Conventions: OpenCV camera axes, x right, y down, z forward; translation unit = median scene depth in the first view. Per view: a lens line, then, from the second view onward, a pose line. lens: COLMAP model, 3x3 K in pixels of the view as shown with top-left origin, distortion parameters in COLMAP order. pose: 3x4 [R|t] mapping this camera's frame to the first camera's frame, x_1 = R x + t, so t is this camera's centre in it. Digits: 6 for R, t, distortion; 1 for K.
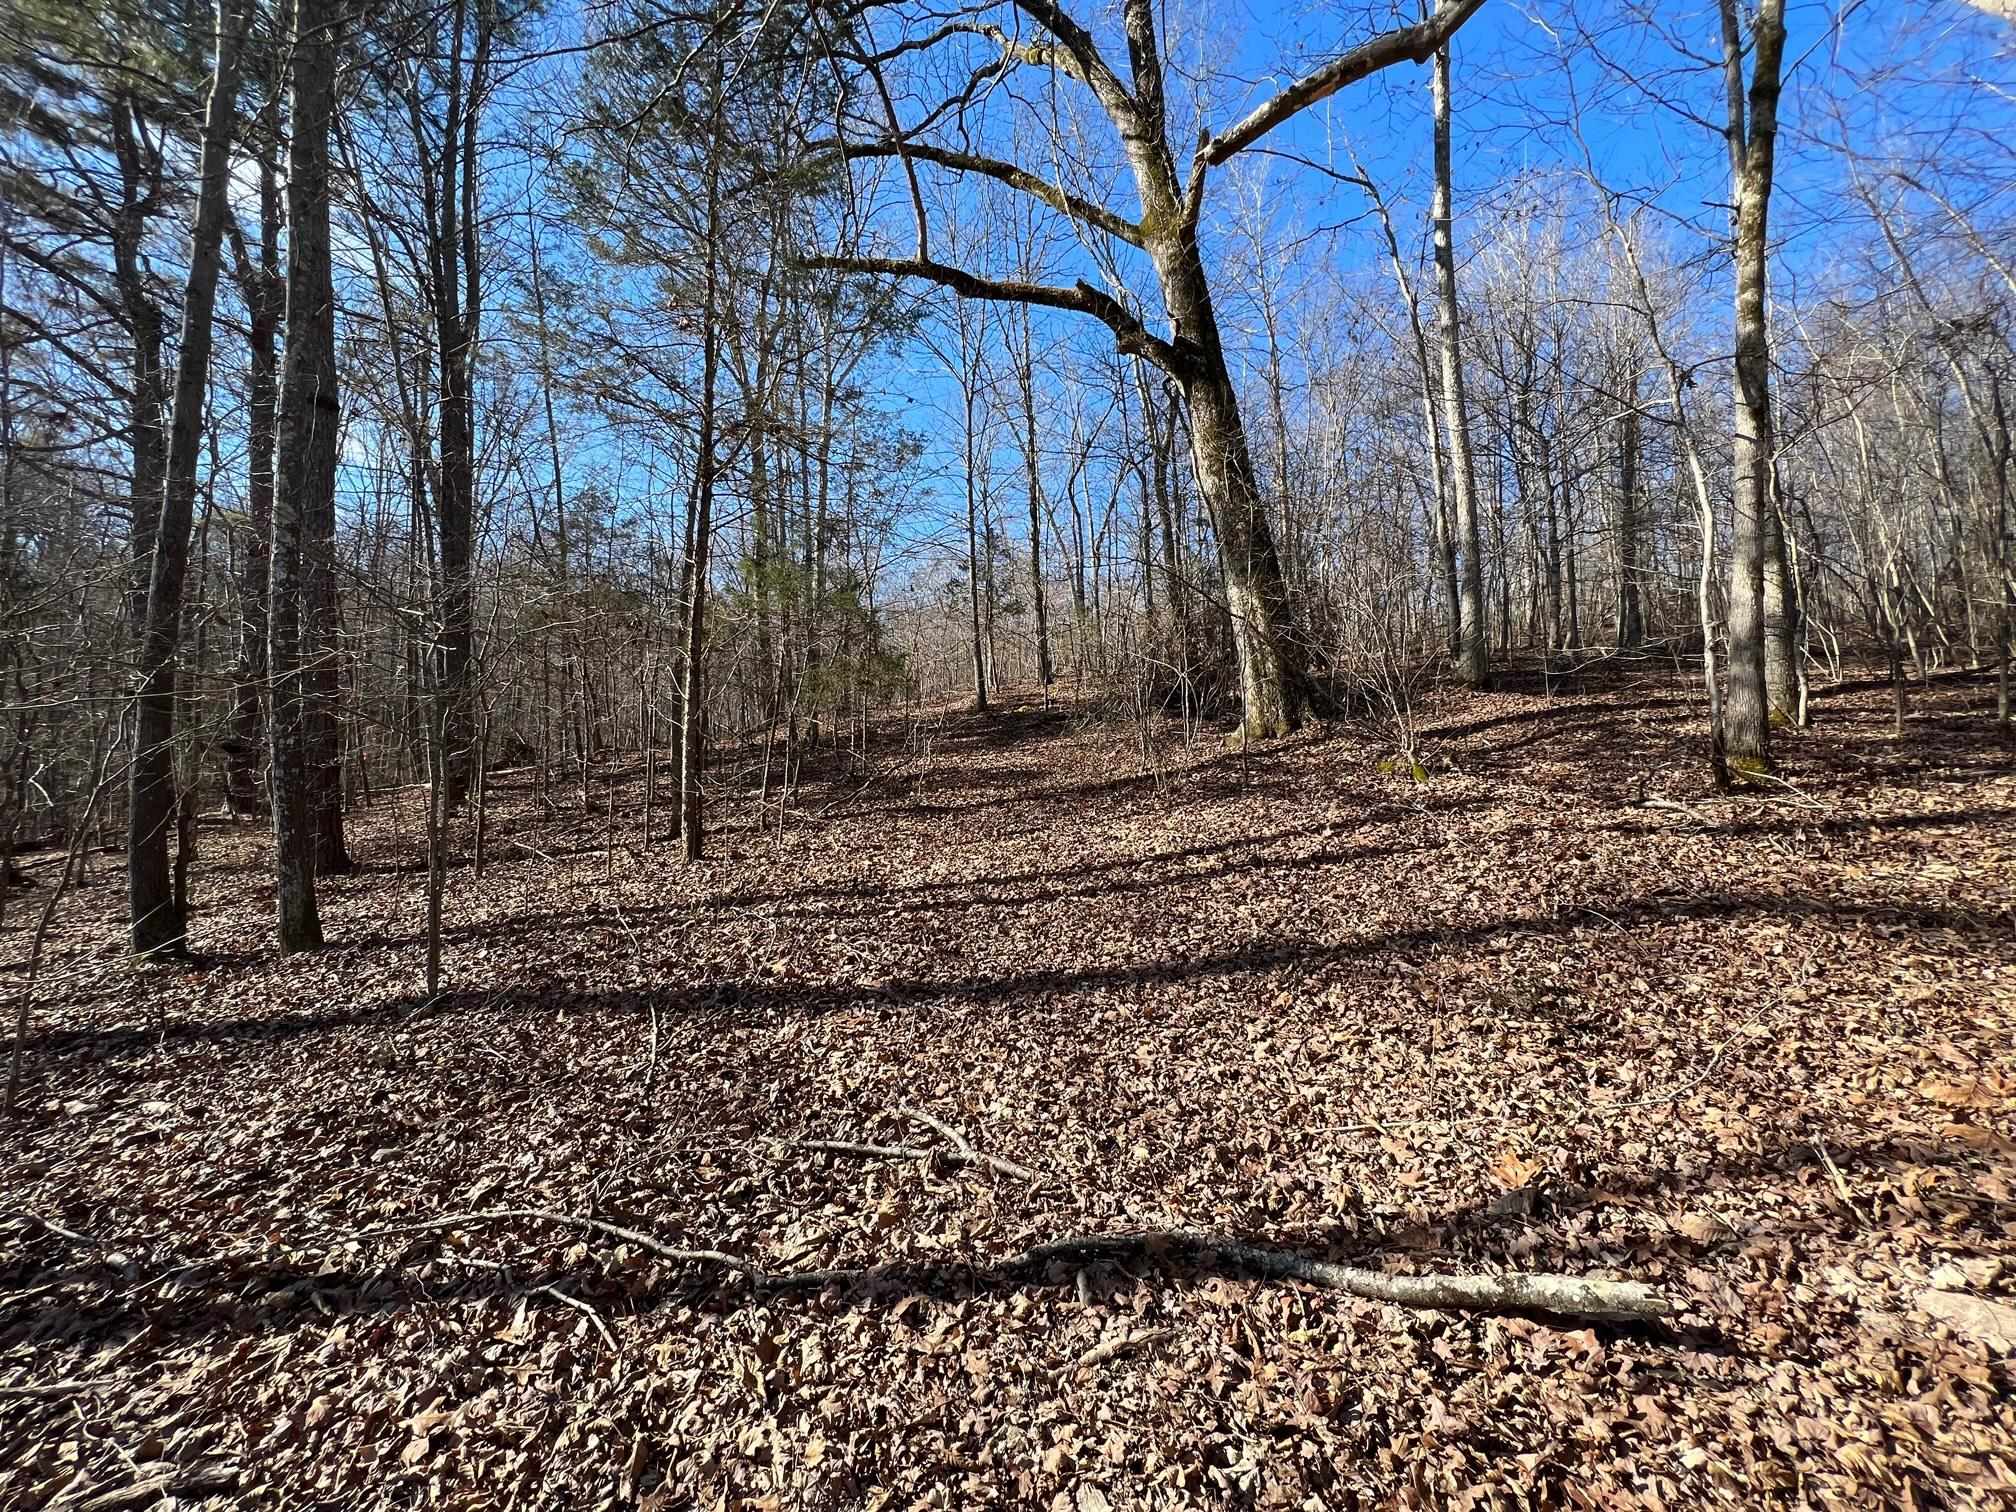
lens RADIAL K [[801.3, 0, 1000.9], [0, 801.3, 740.3], [0, 0, 1]] dist [-0.002039, 0.000738]
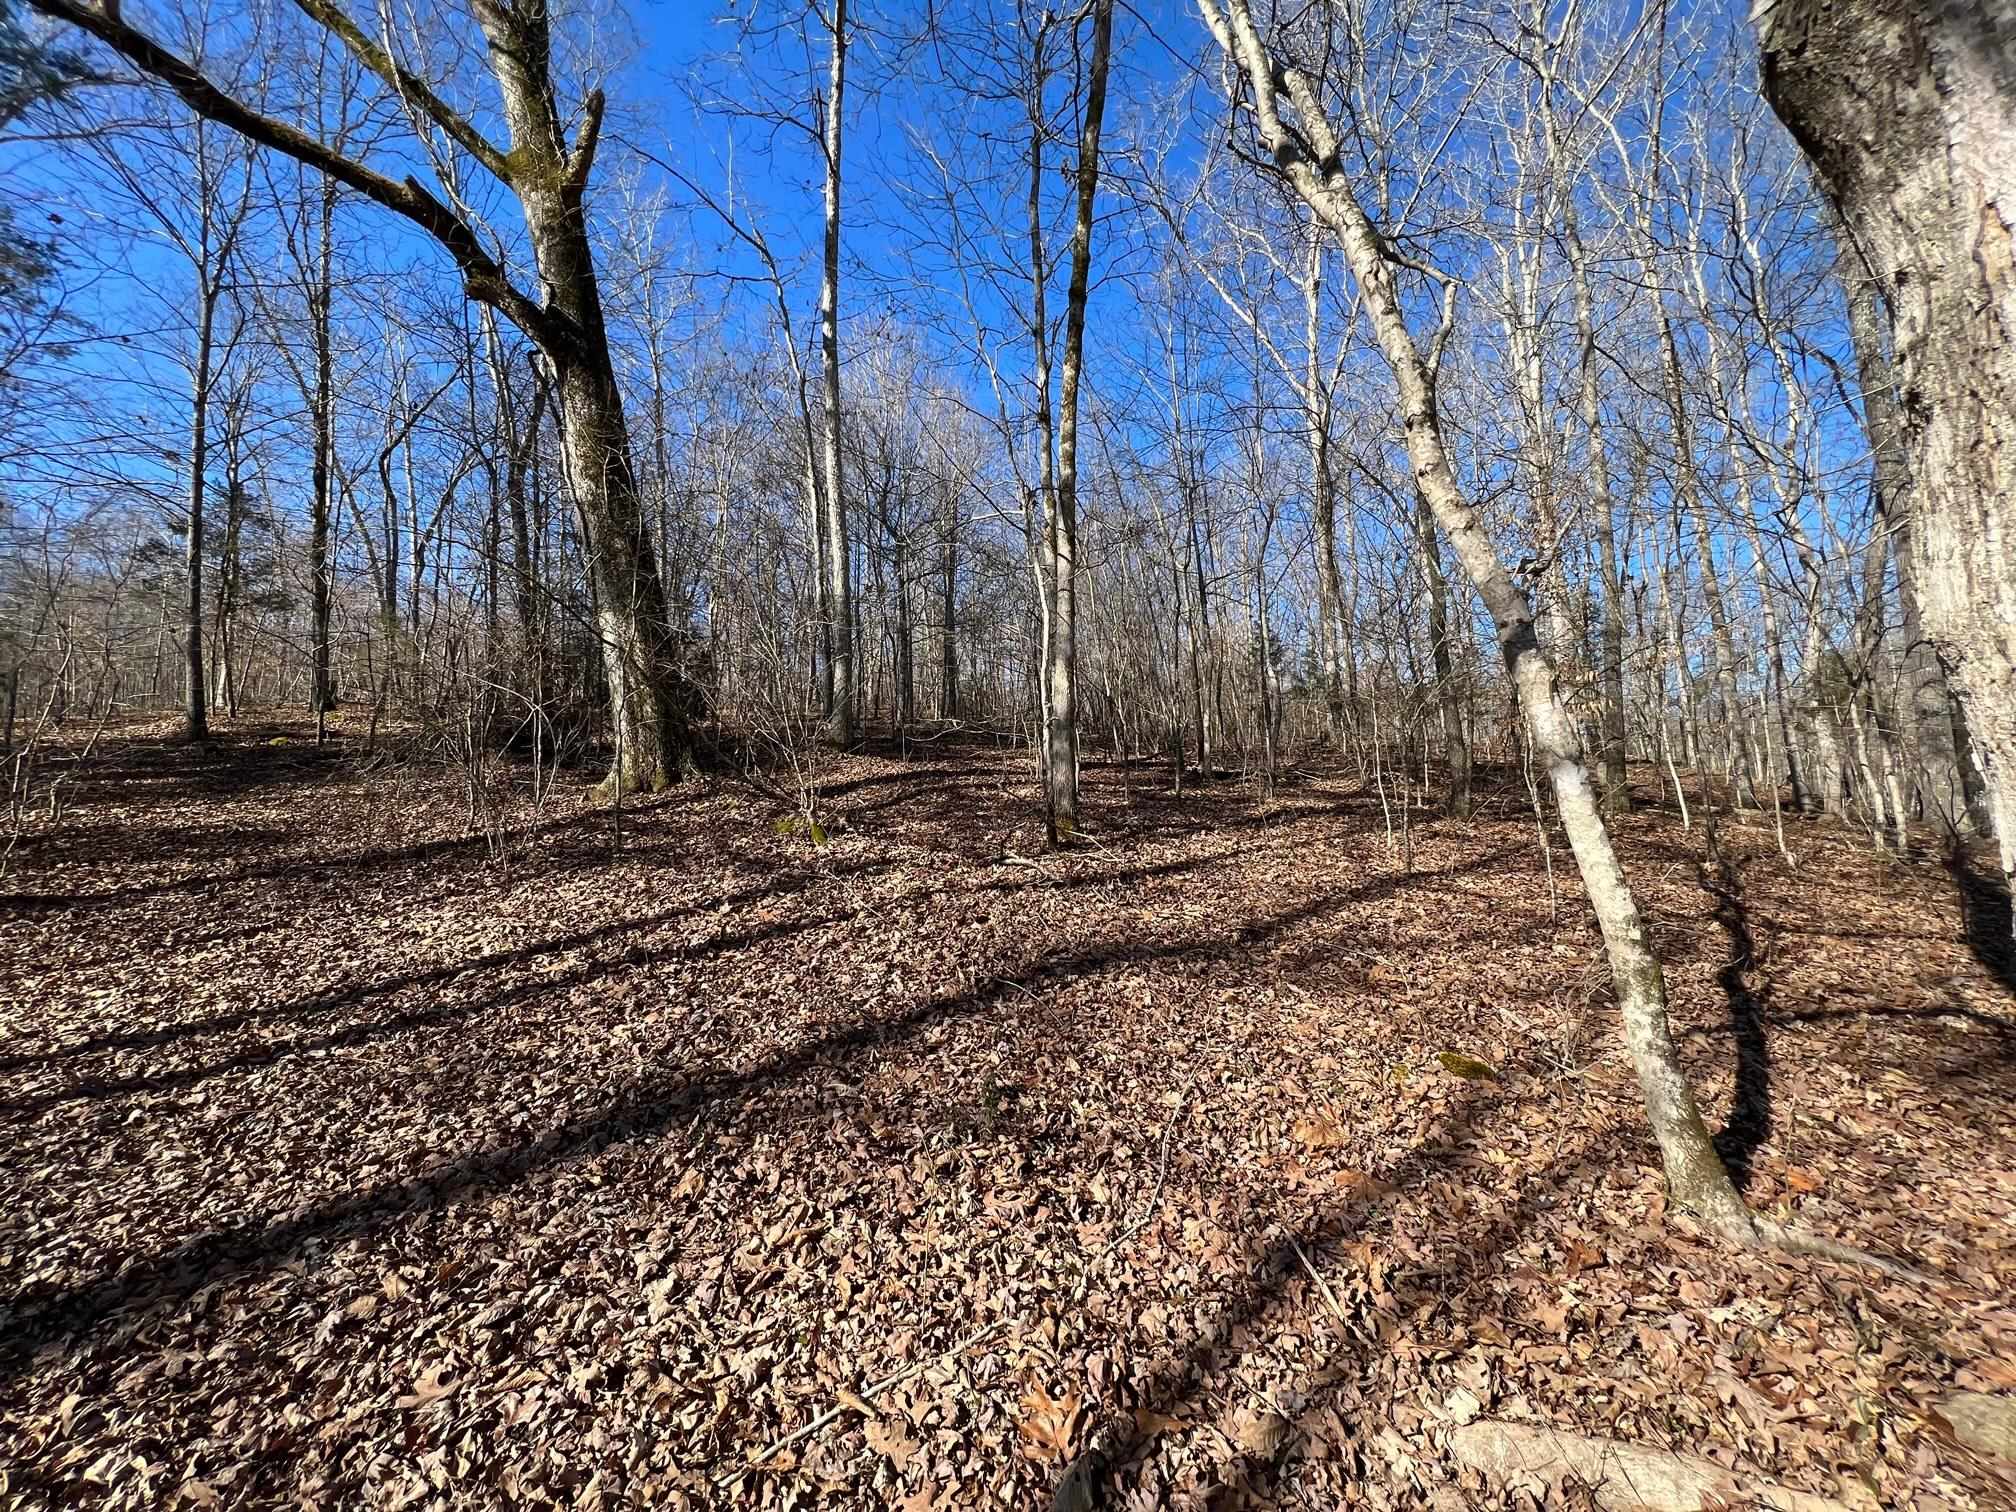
lens RADIAL K [[801.3, 0, 996.1], [0, 801.3, 755.7], [0, 0, 1]] dist [-0.002039, 0.000738]
pose [[0.728972, 0.057471, 0.682127, 0.037790], [-0.023709, 0.997991, -0.058746, -0.000125], [-0.684133, 0.026652, 0.728870, 0.199130]]
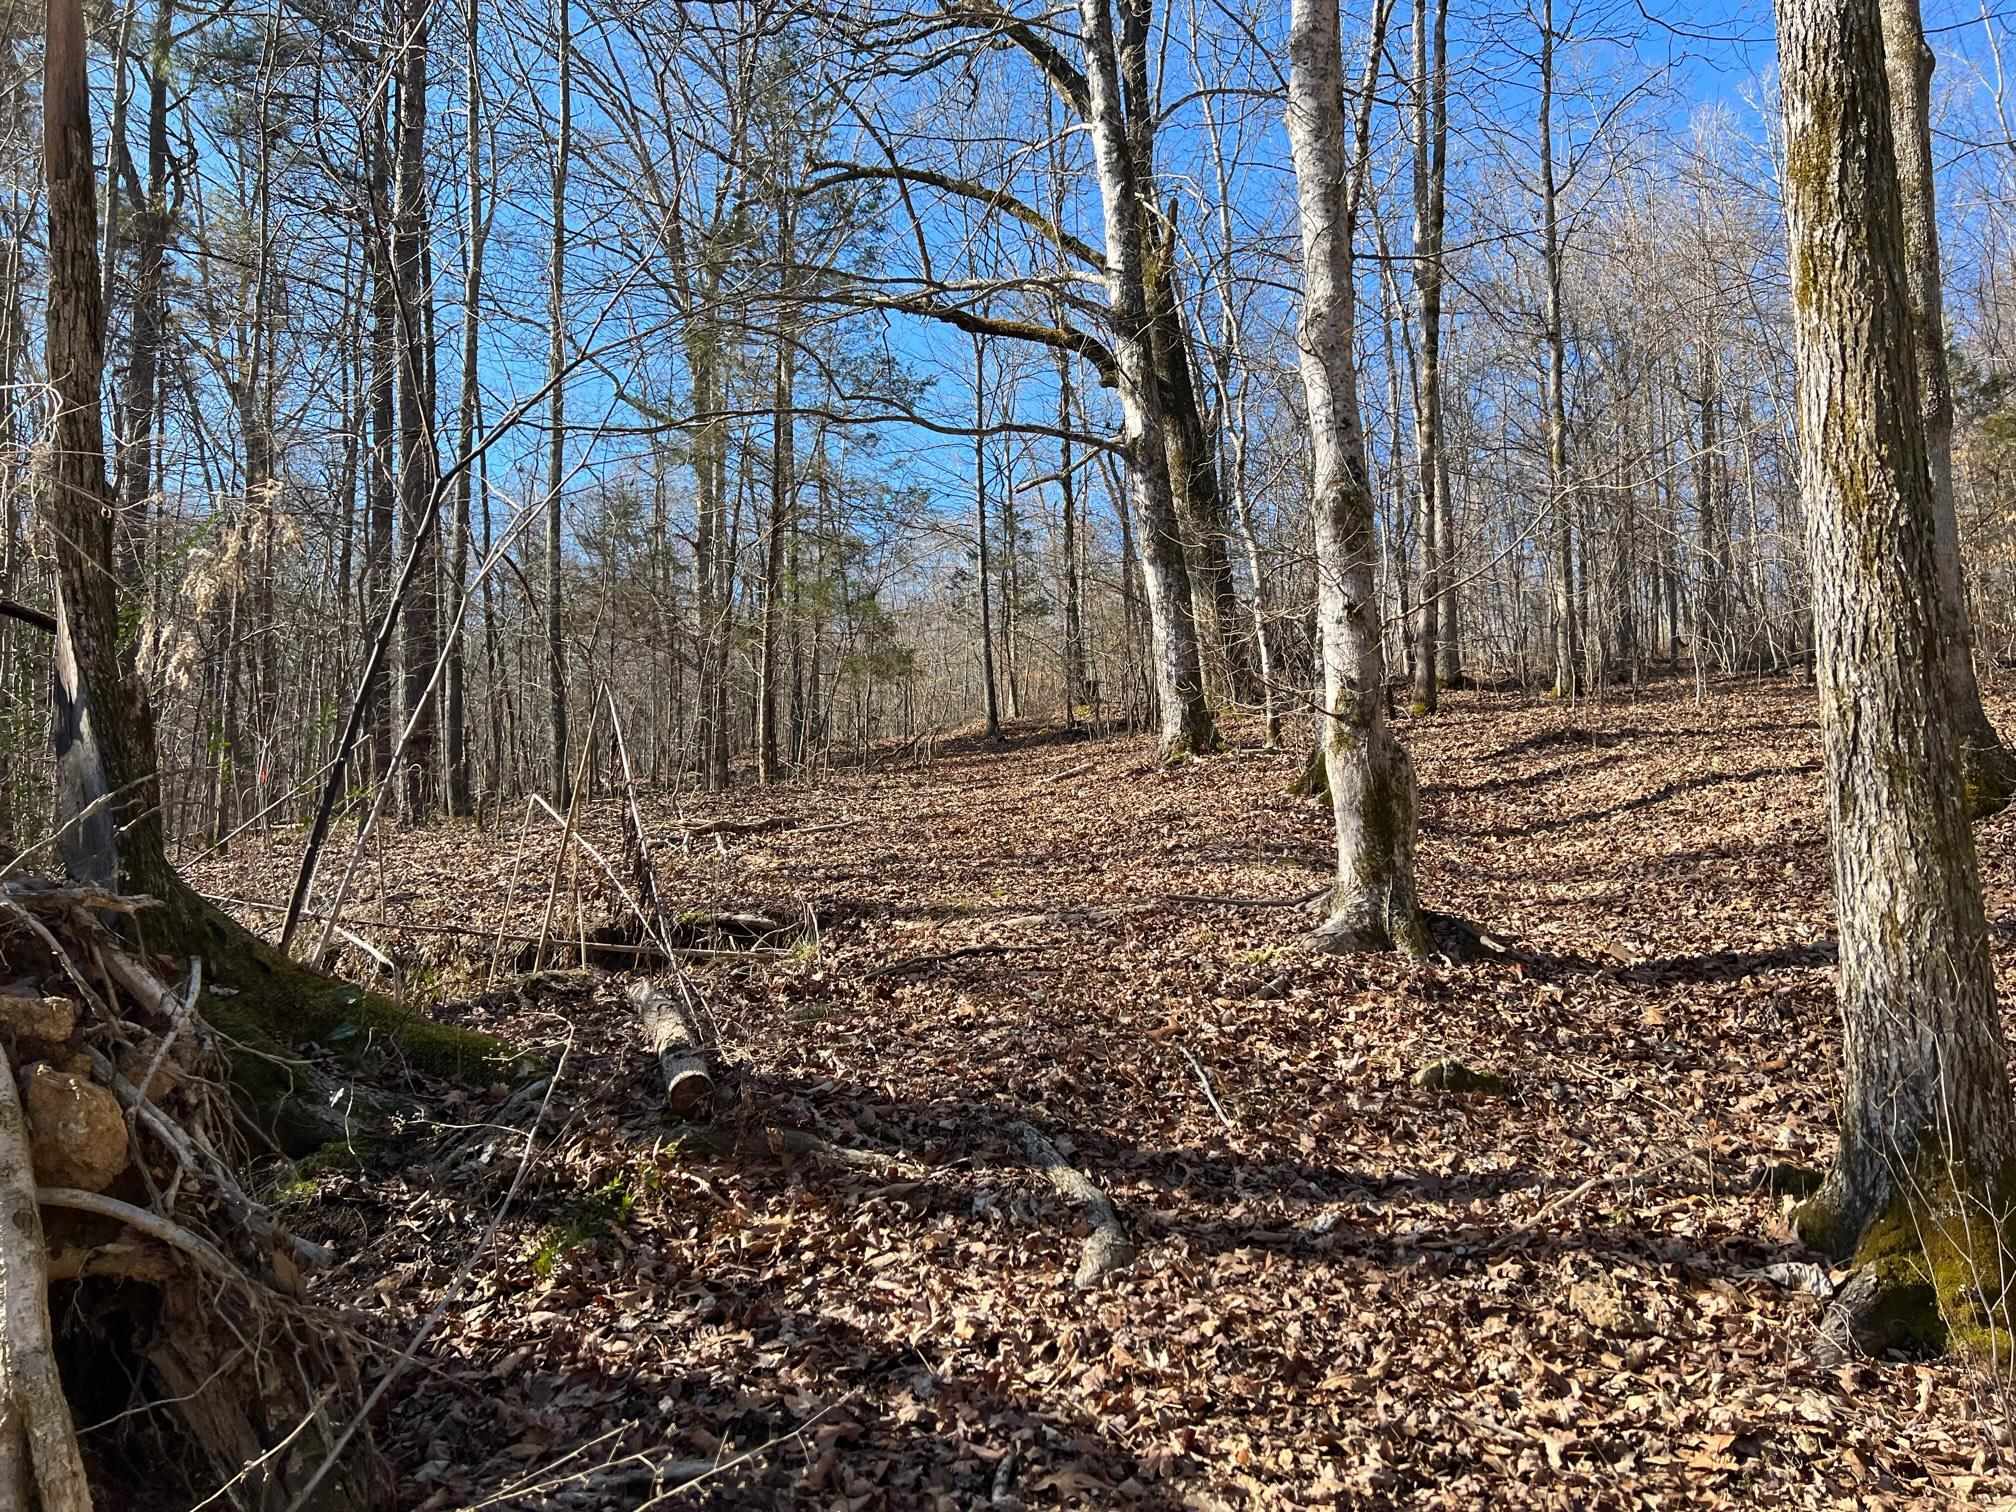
lens RADIAL K [[1539.8, 0, 1013.9], [0, 1539.8, 772.3], [0, 0, 1]] dist [0.012224, 0.000281]
pose [[0.999520, 0.007728, -0.029998, 0.213659], [-0.009313, 0.998548, -0.053064, 0.390995], [0.029544, 0.053318, 0.998140, -2.567946]]
